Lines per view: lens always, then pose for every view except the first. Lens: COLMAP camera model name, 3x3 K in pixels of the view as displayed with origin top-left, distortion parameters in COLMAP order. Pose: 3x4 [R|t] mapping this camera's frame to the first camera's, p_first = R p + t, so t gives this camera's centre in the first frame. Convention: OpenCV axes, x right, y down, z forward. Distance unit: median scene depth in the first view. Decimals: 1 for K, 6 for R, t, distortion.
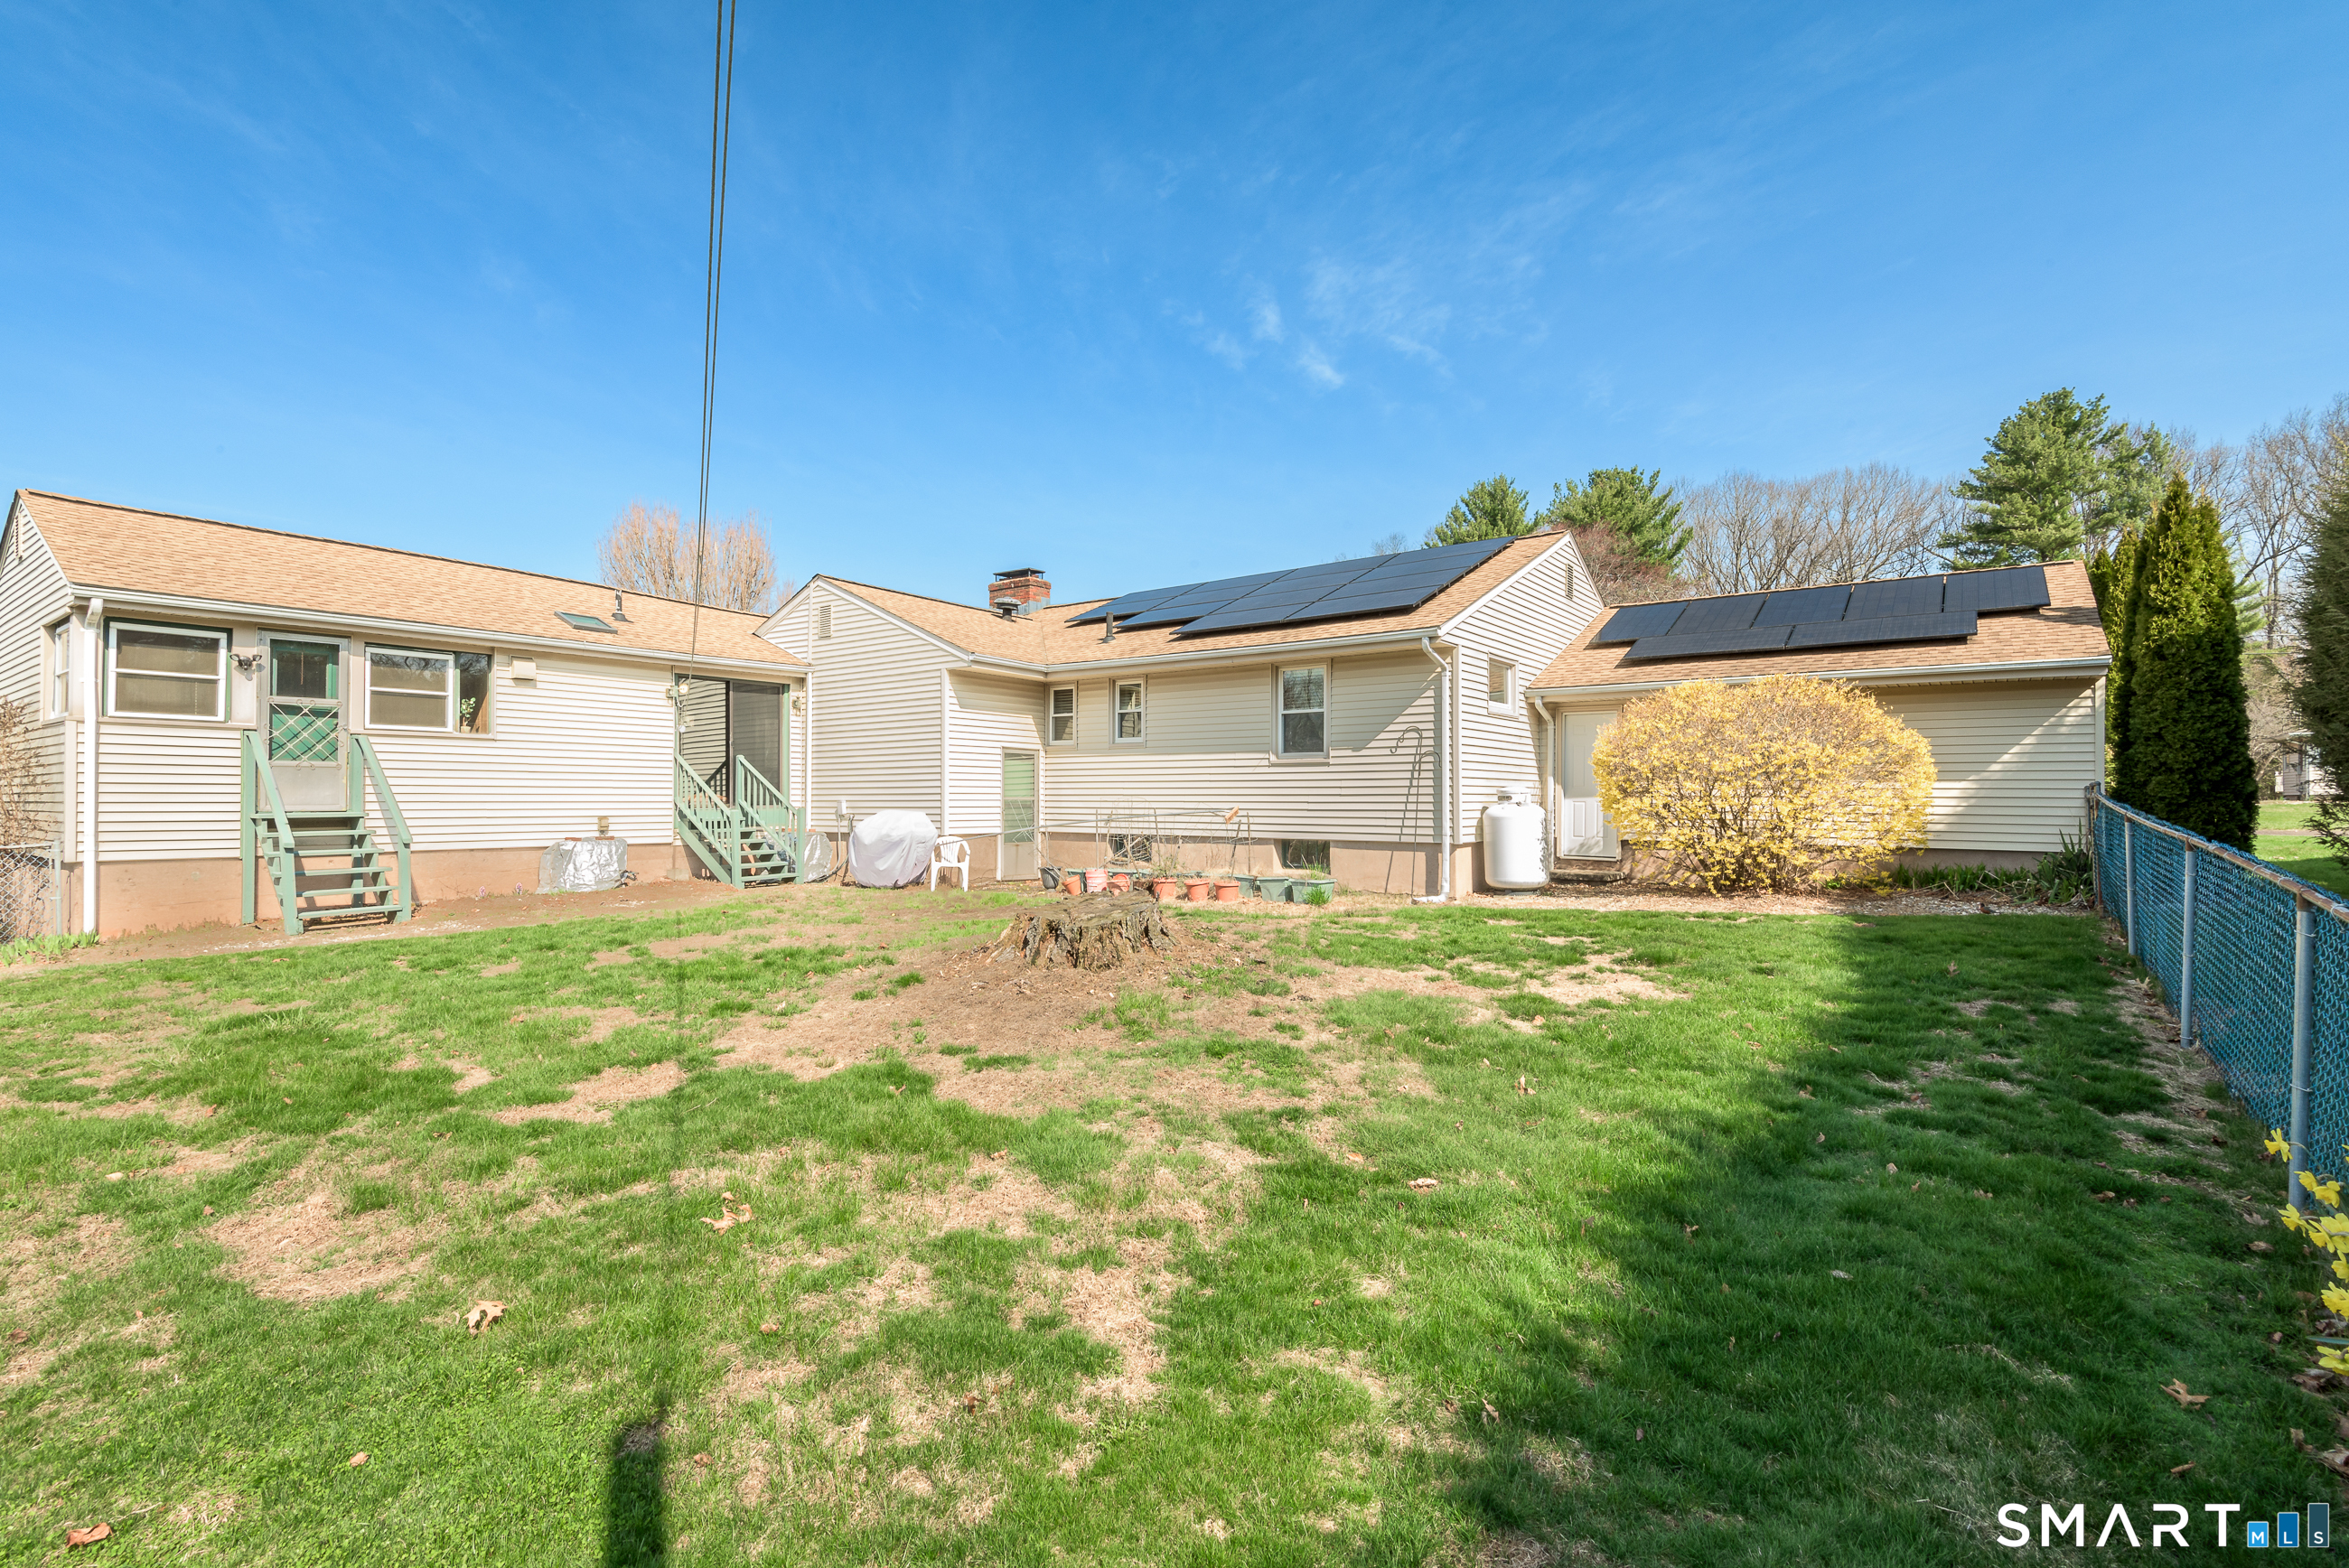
lens RADIAL K [[1069.4, 0, 1144.1], [0, 1069.4, 784.0], [0, 0, 1]] dist [-0.019126, -0.003095]
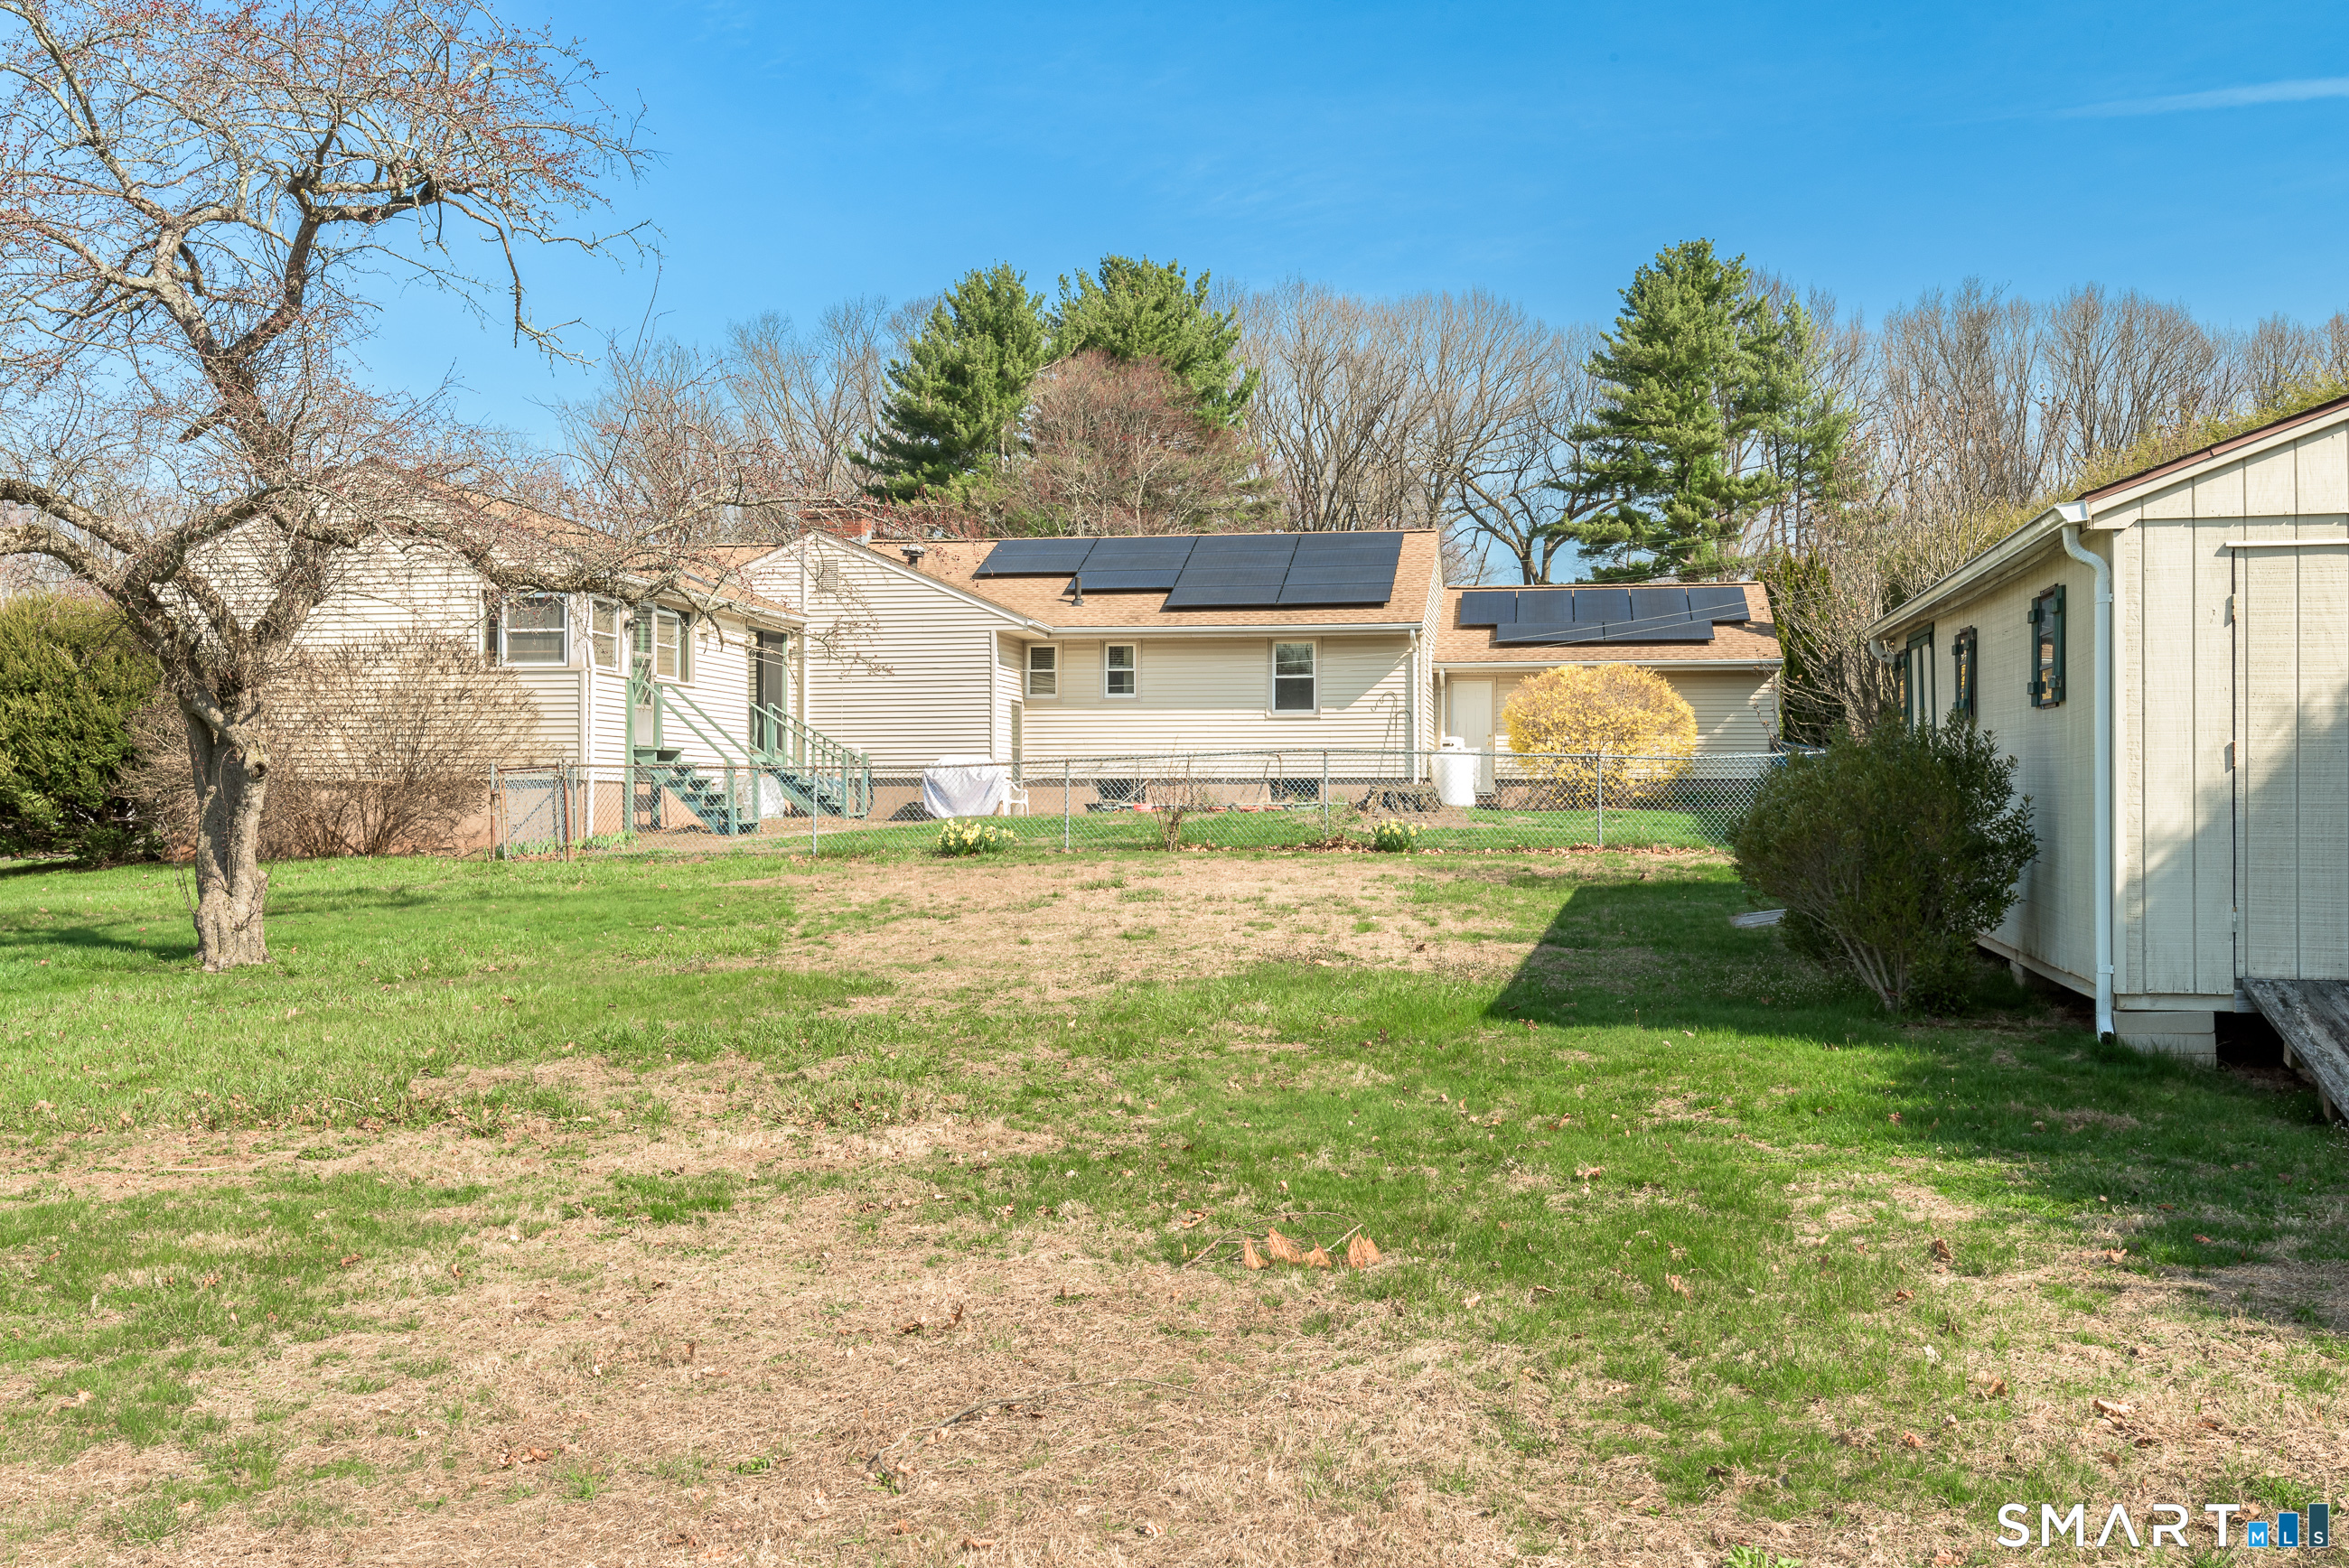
lens RADIAL K [[2268.4, 0, 1179.4], [0, 2268.4, 786.7], [0, 0, 1]] dist [0.000406, 0.000000]
pose [[0.873995, -0.002904, 0.485927, -1.103475], [-0.002098, 0.999950, 0.009749, 0.031524], [-0.485931, -0.009540, 0.873945, -1.115464]]
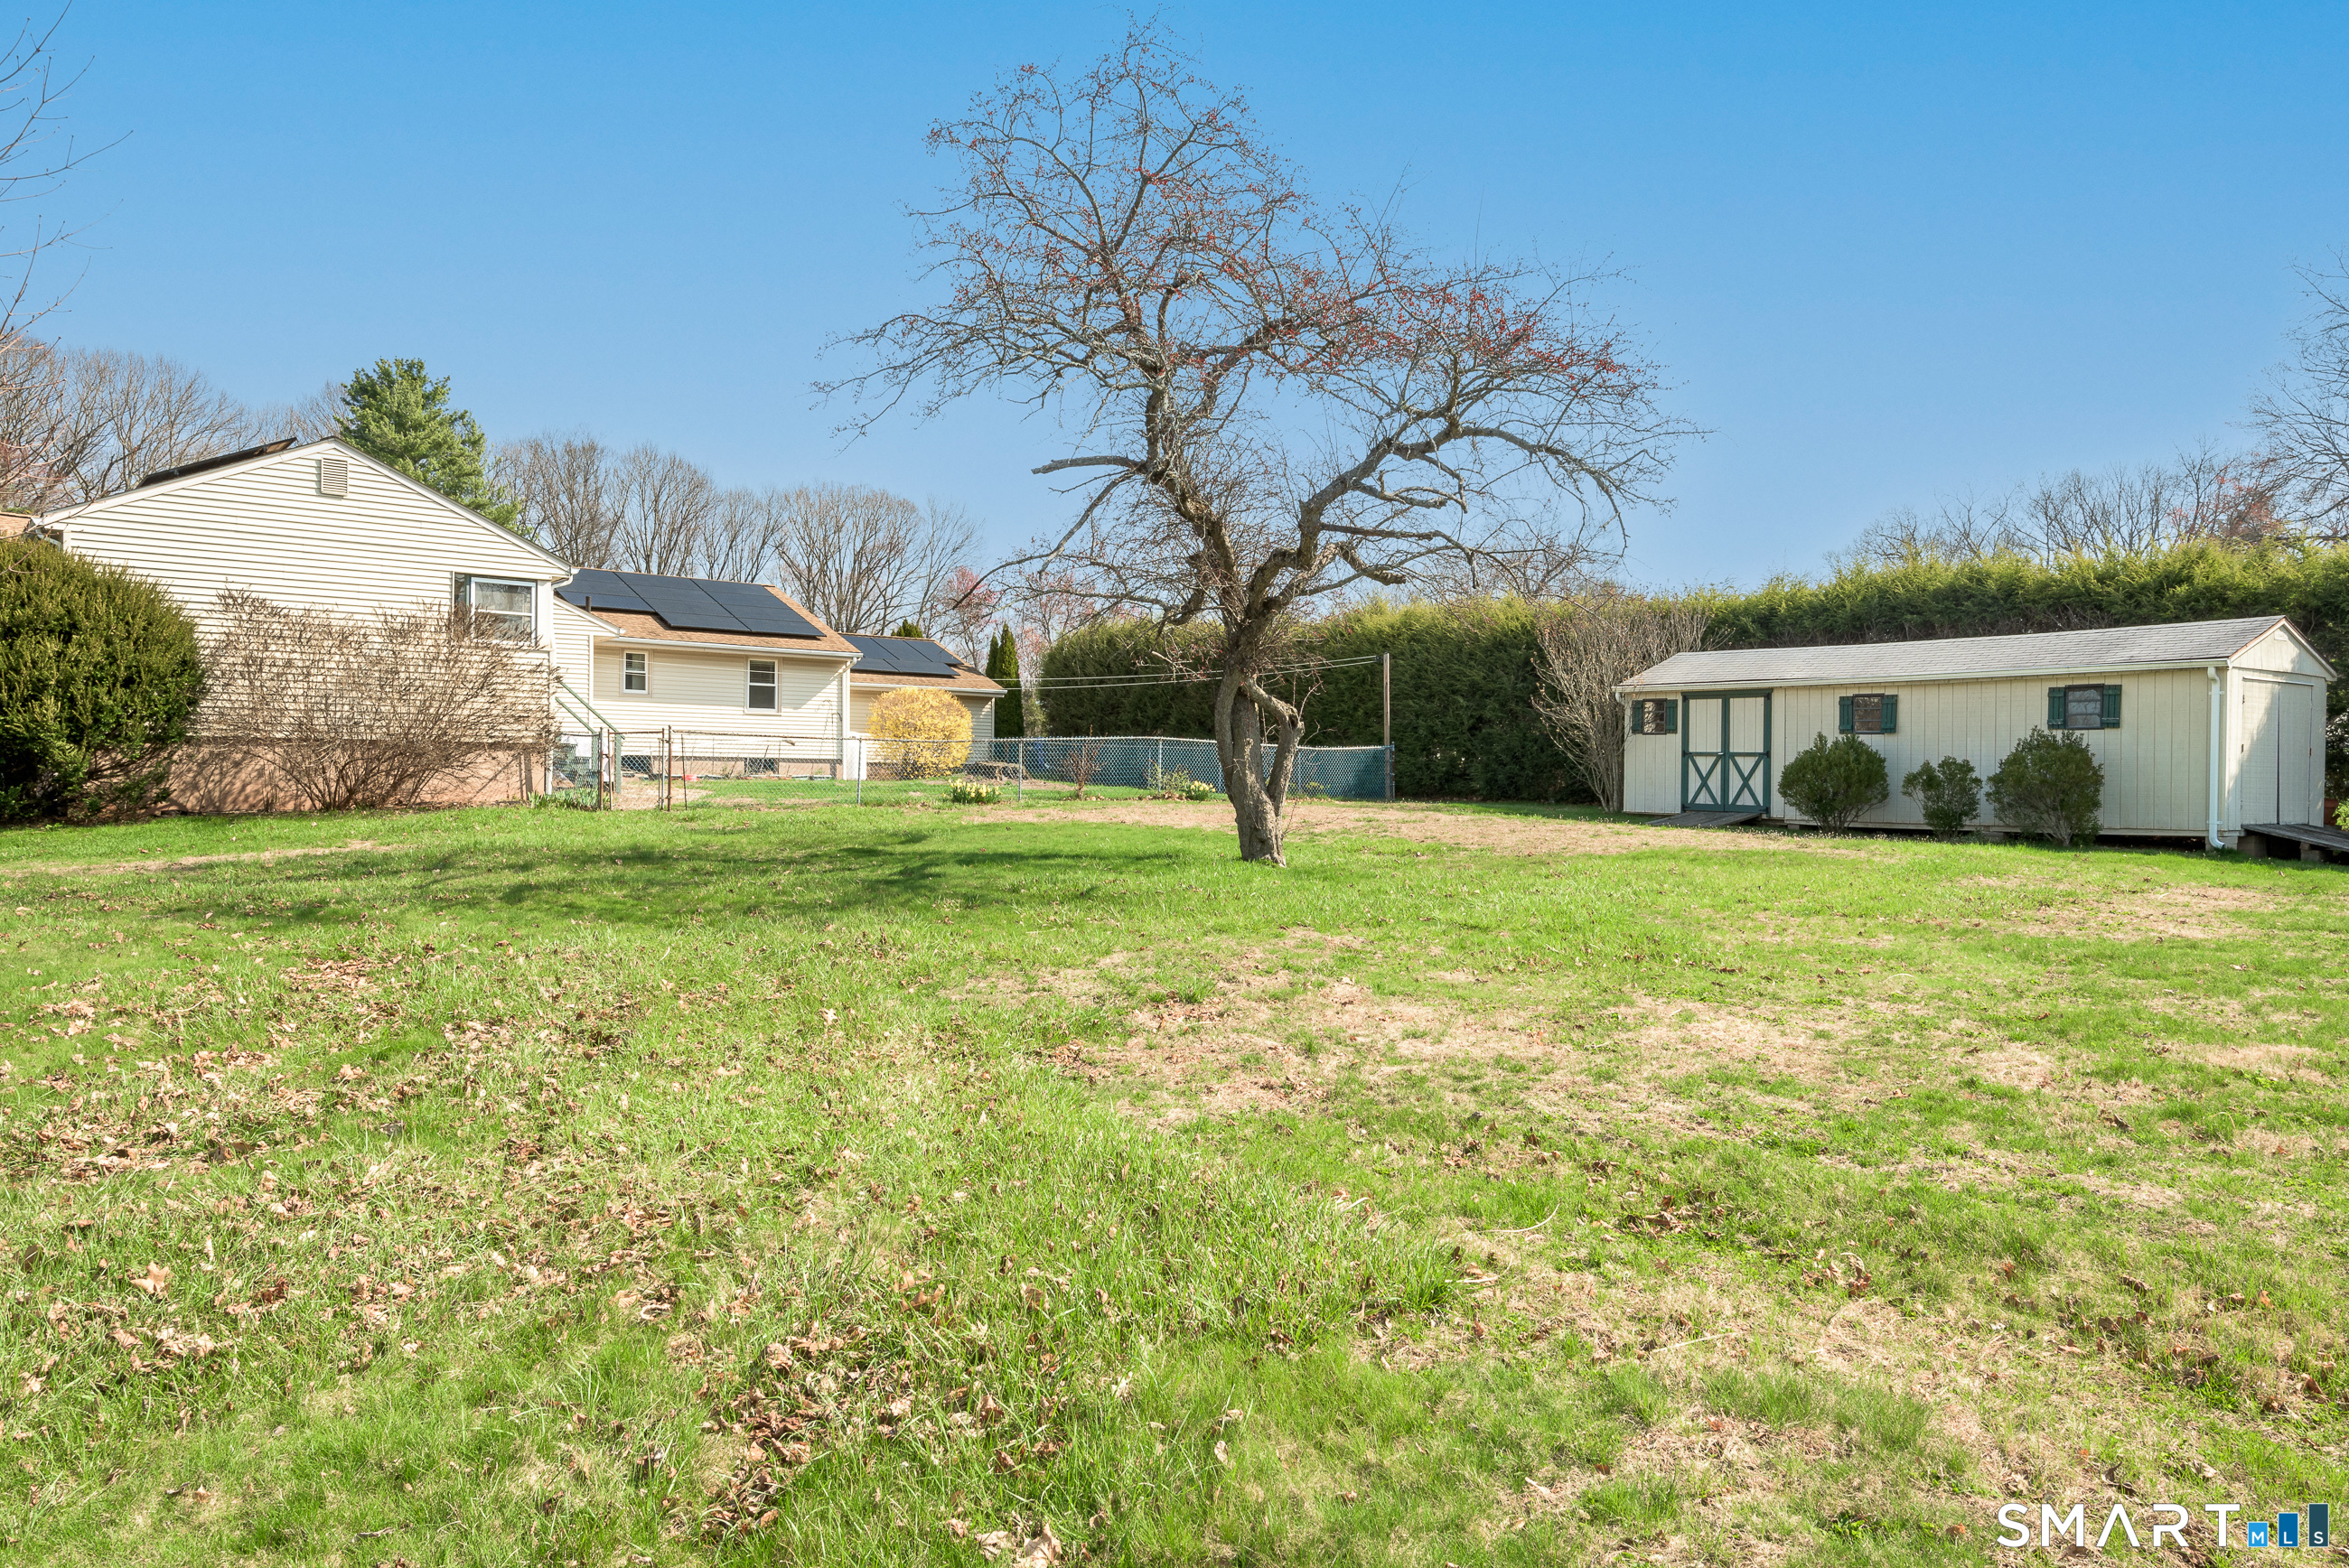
lens RADIAL K [[1609.0, 0, 1177.4], [0, 1609.0, 786.0], [0, 0, 1]] dist [0.006025, 0.000515]
pose [[0.213958, 0.000503, 0.976843, -1.981047], [-0.016306, 0.999862, 0.003057, 0.068507], [-0.976707, -0.016582, 0.213937, -0.211219]]
